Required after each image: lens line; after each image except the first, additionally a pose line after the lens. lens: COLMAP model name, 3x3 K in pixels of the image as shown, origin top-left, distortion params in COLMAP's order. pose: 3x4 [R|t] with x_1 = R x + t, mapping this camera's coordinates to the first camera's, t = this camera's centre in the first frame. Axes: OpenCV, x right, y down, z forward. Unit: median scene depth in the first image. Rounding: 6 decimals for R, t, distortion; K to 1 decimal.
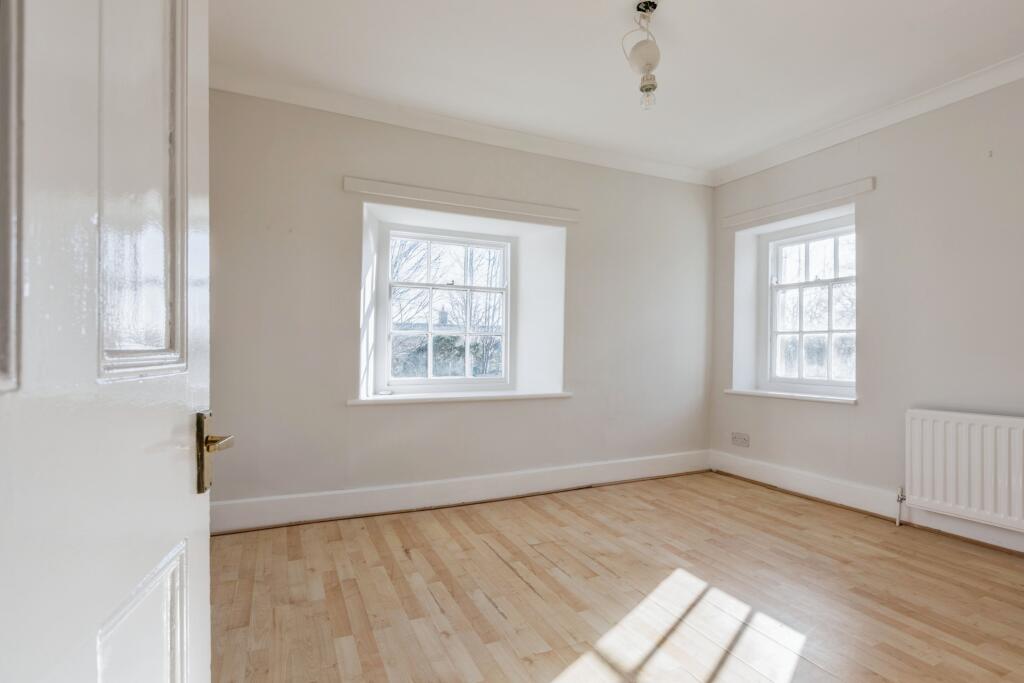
lens RADIAL K [[515.2, 0, 511.9], [0, 515.2, 348.0], [0, 0, 1]] dist [-0.000602, 0.000050]
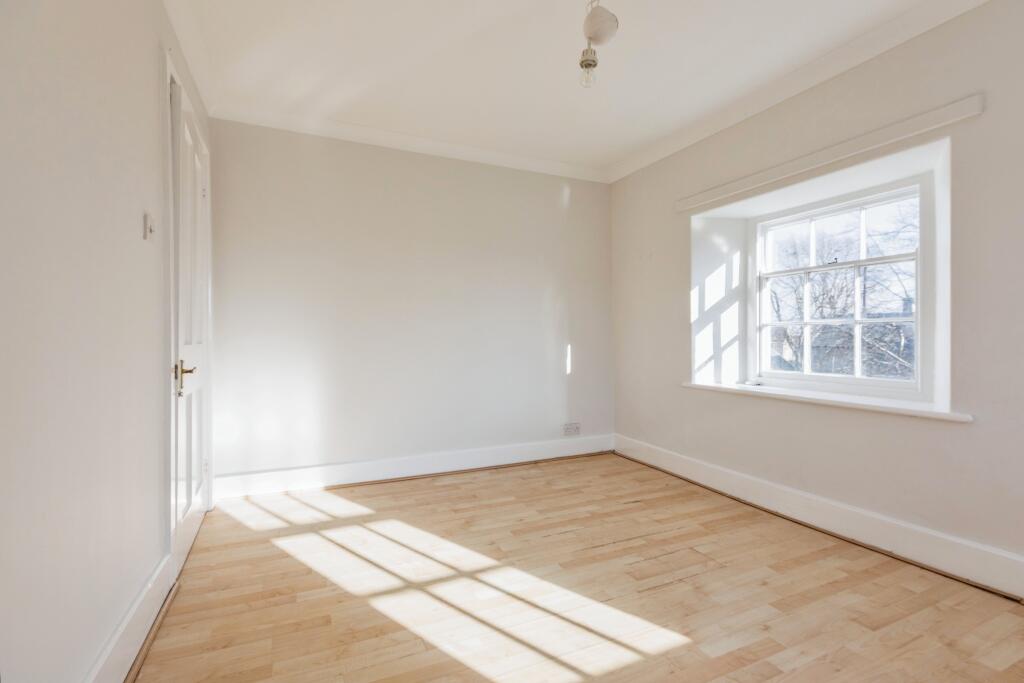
lens RADIAL K [[465.1, 0, 510.4], [0, 465.1, 343.1], [0, 0, 1]] dist [0.005978, 0.000413]
pose [[-0.011792, 0.006735, -0.999908, 0.894850], [0.000527, 0.999977, 0.006730, 0.000833], [0.999930, -0.000447, -0.011795, 0.678997]]
